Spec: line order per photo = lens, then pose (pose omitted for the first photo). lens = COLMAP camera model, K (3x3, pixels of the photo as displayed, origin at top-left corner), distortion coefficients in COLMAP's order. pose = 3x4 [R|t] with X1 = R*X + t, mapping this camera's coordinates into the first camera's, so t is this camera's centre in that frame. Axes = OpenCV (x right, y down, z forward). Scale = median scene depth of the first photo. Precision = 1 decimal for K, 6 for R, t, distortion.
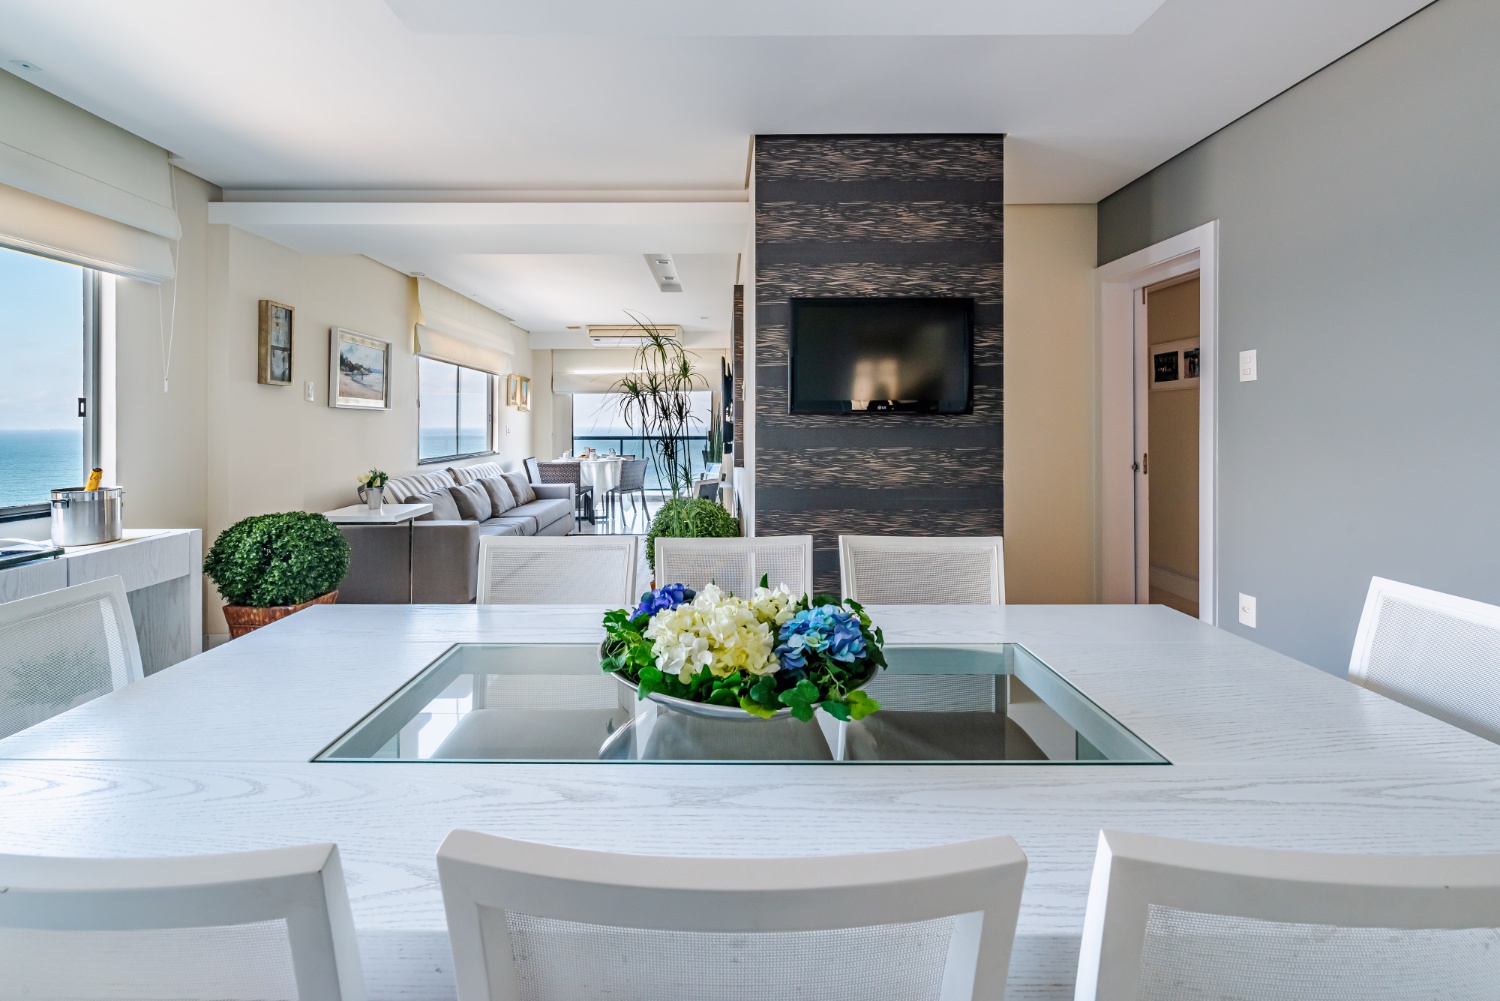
lens RADIAL K [[660.1, 0, 722.9], [0, 660.1, 423.0], [0, 0, 1]] dist [-0.000618, -0.000181]
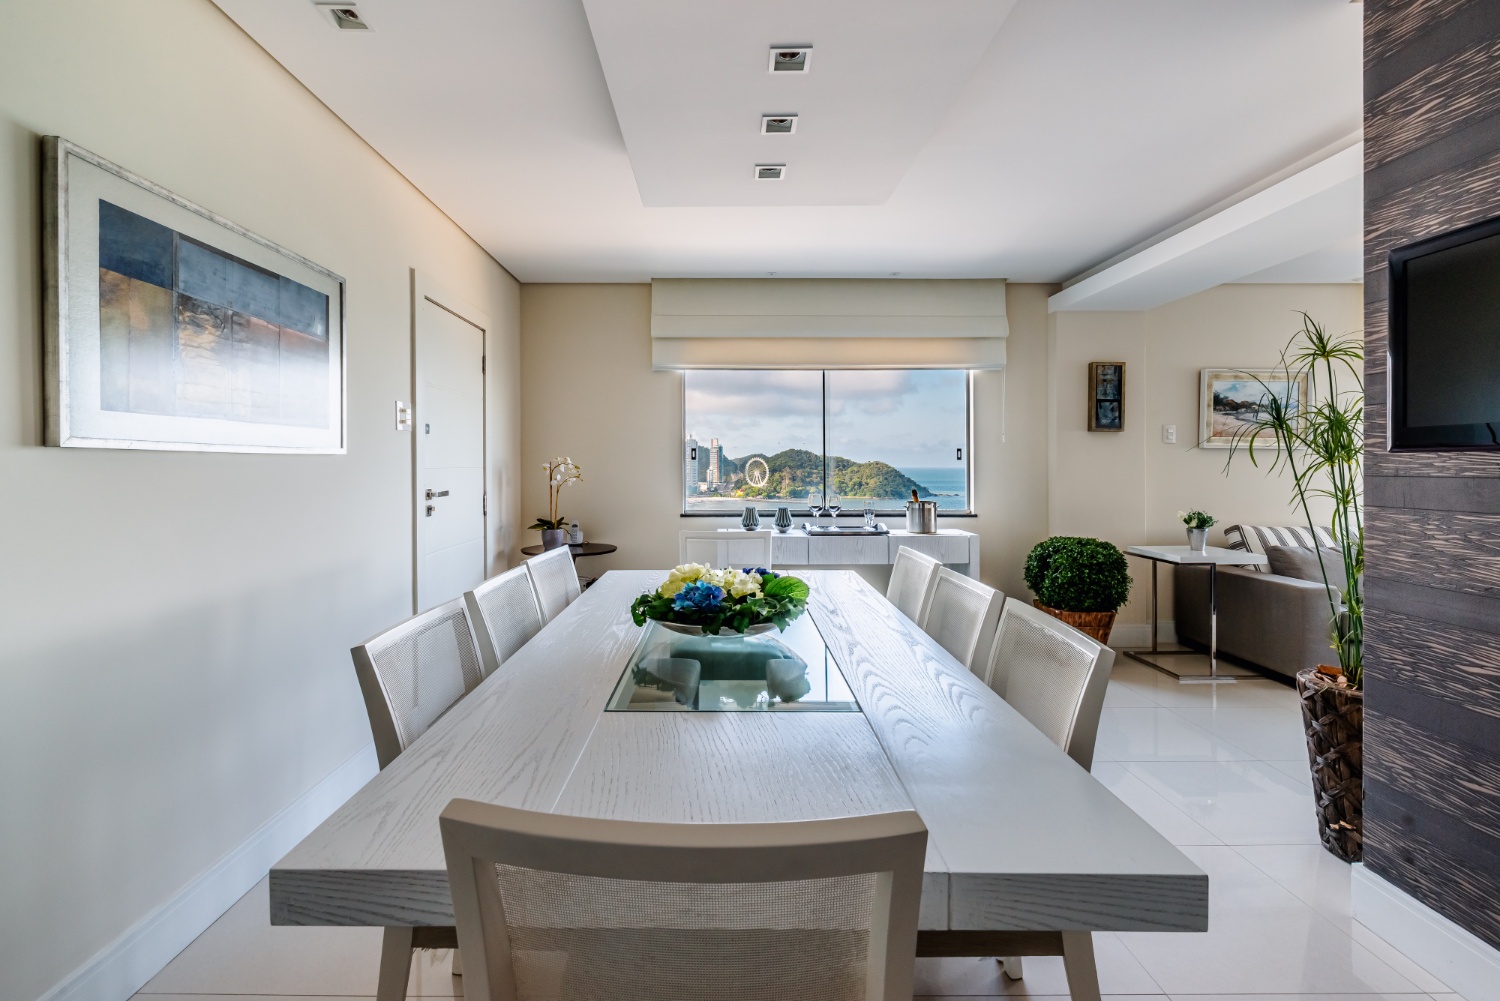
lens RADIAL K [[660.1, 0, 711.1], [0, 660.1, 463.1], [0, 0, 1]] dist [-0.000618, -0.000181]
pose [[-0.023172, 0.001434, -0.999730, 0.672350], [0.001228, 0.999998, 0.001406, -0.004327], [0.999731, -0.001195, -0.023174, 0.407070]]
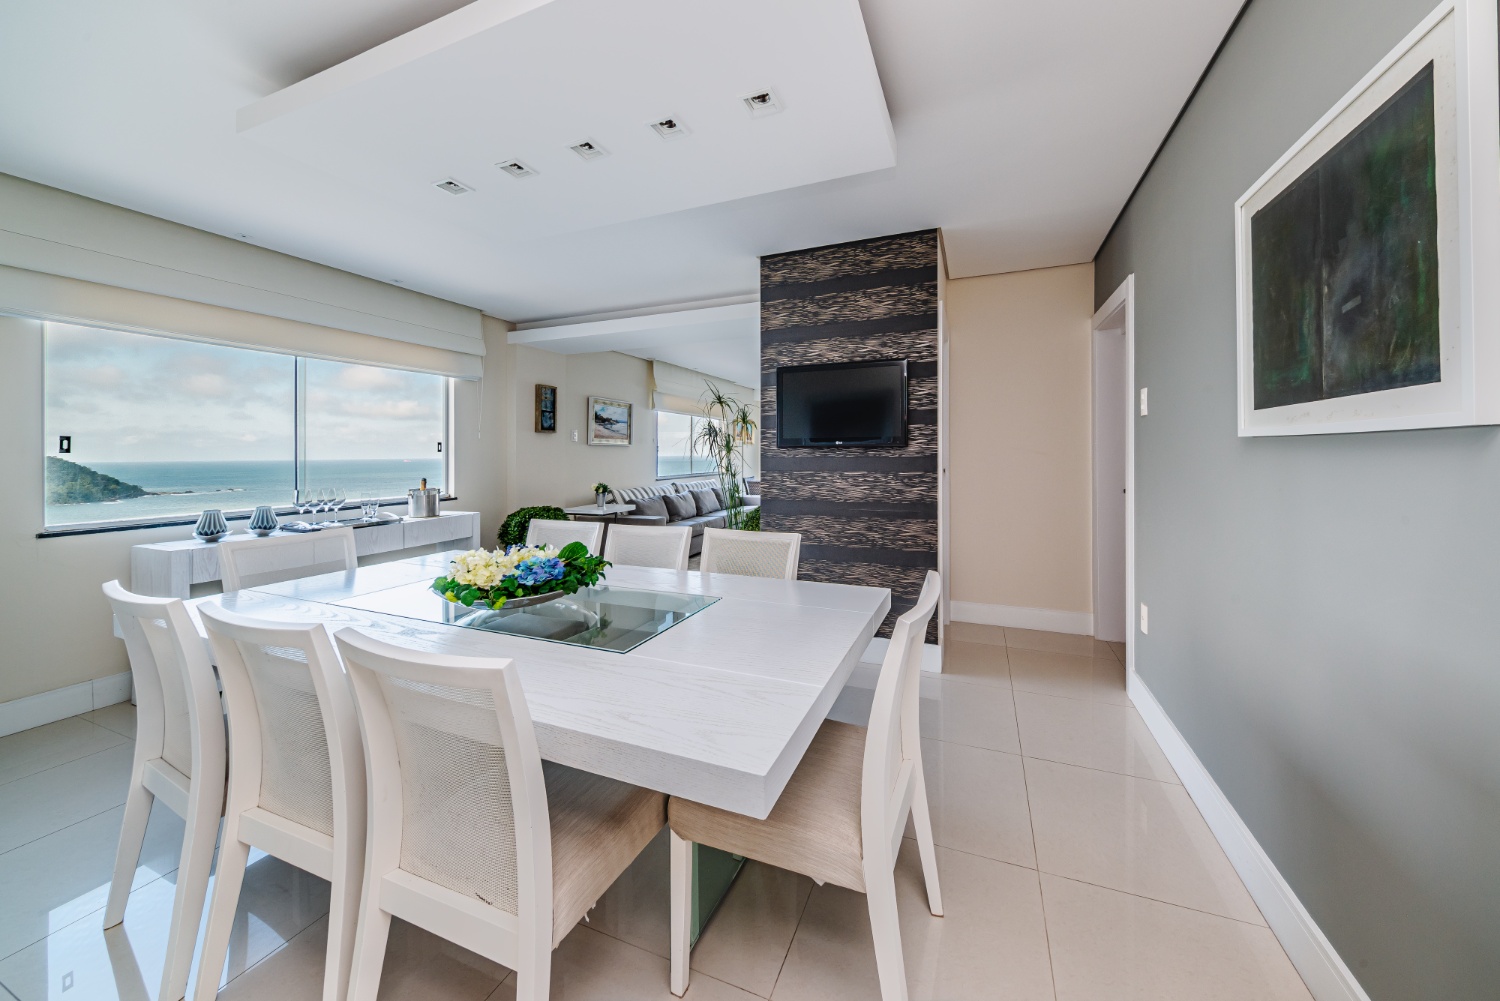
lens RADIAL K [[512.7, 0, 788.8], [0, 512.7, 452.6], [0, 0, 1]] dist [-0.005973, -0.000158]
pose [[0.934096, -0.004939, -0.356988, 0.508450], [0.005949, 0.999981, 0.001729, -0.005144], [0.356973, -0.003738, 0.934107, -0.035038]]
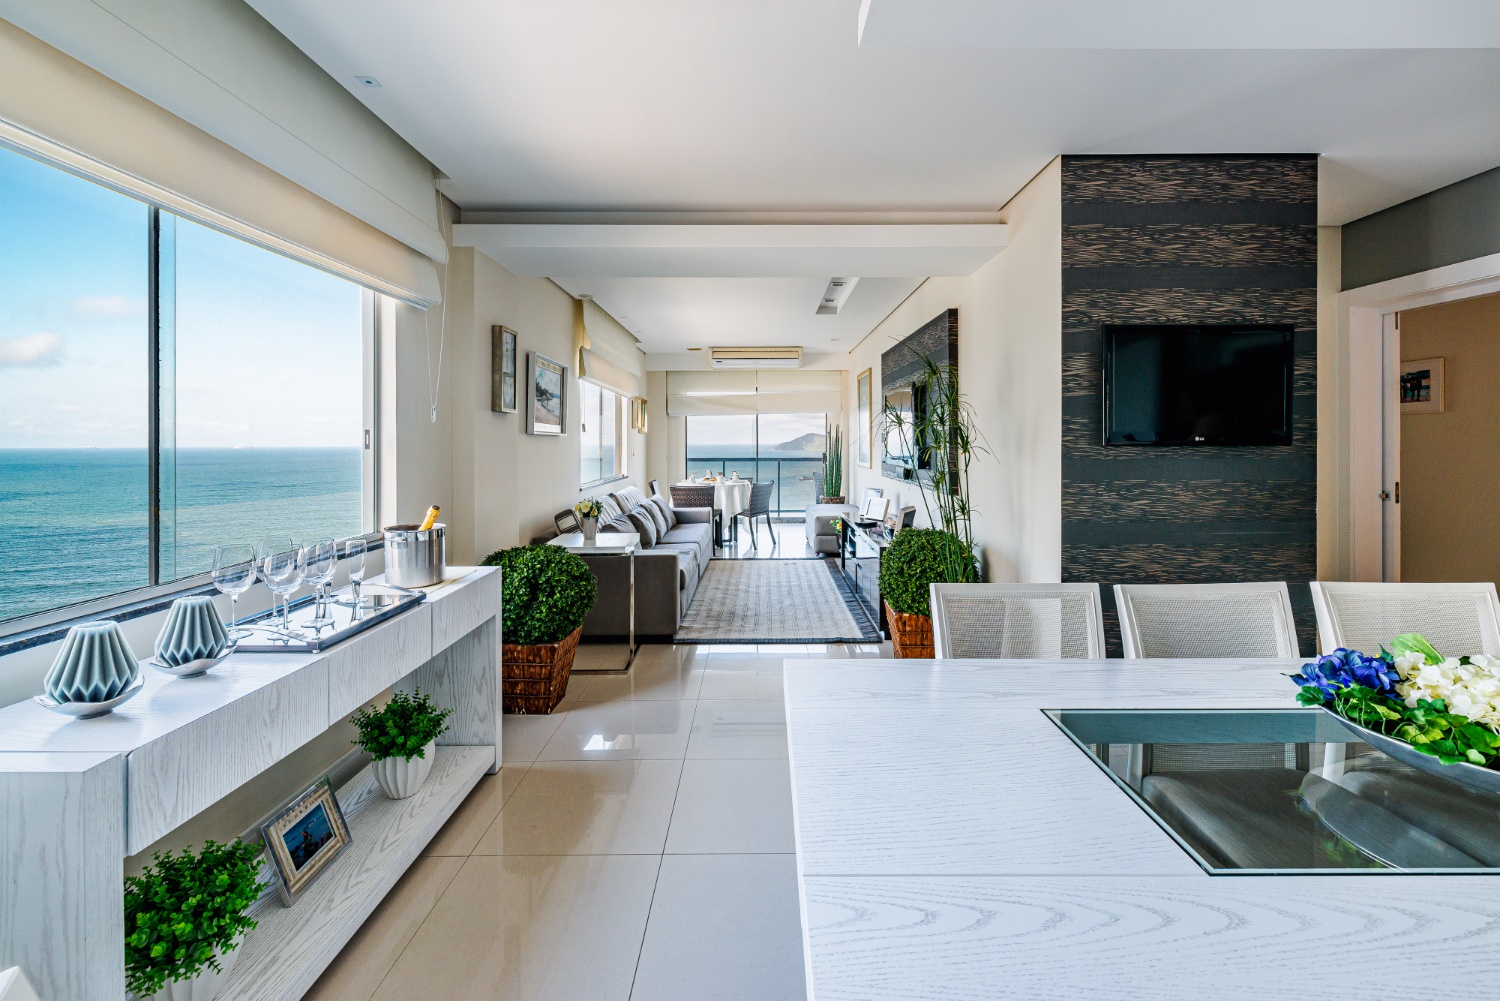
lens RADIAL K [[660.1, 0, 761.9], [0, 660.1, 444.2], [0, 0, 1]] dist [-0.000618, -0.000181]
pose [[0.999969, -0.001243, 0.007827, -0.393323], [0.001219, 0.999995, 0.003064, -0.018514], [-0.007830, -0.003054, 0.999965, 0.041274]]
